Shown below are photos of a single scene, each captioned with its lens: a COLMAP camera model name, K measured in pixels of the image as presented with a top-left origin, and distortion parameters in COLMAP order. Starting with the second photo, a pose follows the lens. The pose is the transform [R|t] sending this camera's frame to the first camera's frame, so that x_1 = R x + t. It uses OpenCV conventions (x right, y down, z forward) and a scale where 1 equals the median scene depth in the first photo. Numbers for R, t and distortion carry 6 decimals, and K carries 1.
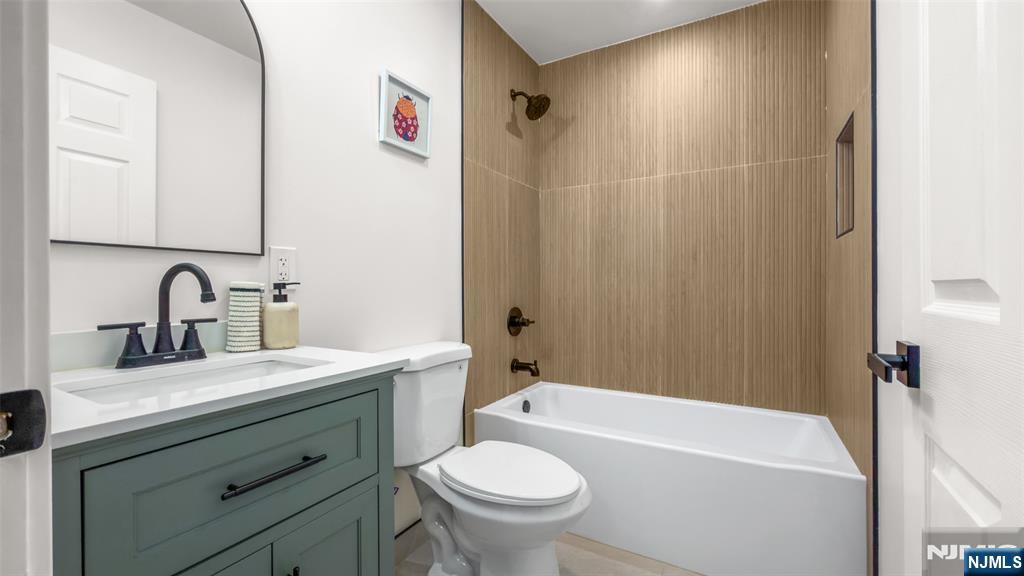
lens RADIAL K [[421.4, 0, 512.0], [0, 421.4, 288.0], [0, 0, 1]] dist [0.000184, 0.000142]
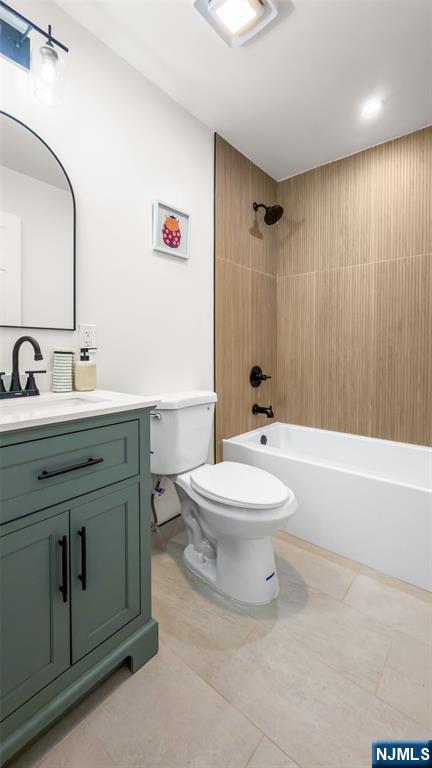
lens RADIAL K [[321.4, 0, 214.0], [0, 321.4, 356.5], [0, 0, 1]] dist [0.002024, 0.000299]
pose [[0.983798, 0.007537, -0.179123, 0.064997], [-0.004399, 0.999830, 0.017909, -0.002468], [0.179228, -0.016831, 0.983664, -0.035021]]
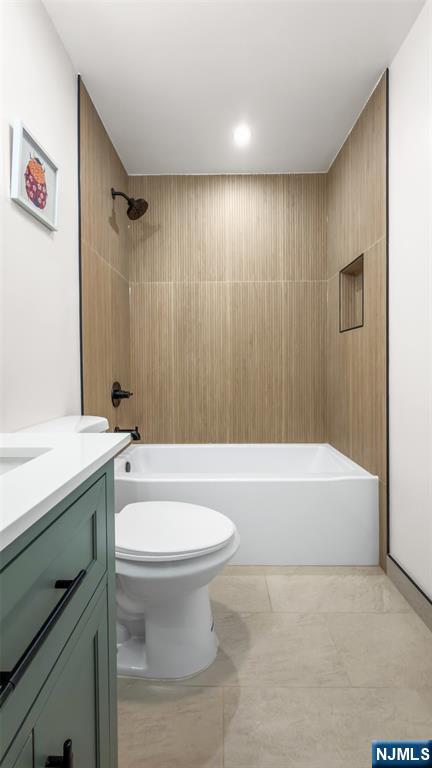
lens RADIAL K [[313.7, 0, 214.7], [0, 313.7, 371.9], [0, 0, 1]] dist [0.001083, 0.000197]
pose [[0.875136, -0.012201, 0.483723, -0.187093], [0.007556, 0.999905, 0.011550, 0.012157], [-0.483818, -0.006452, 0.875145, 0.144001]]
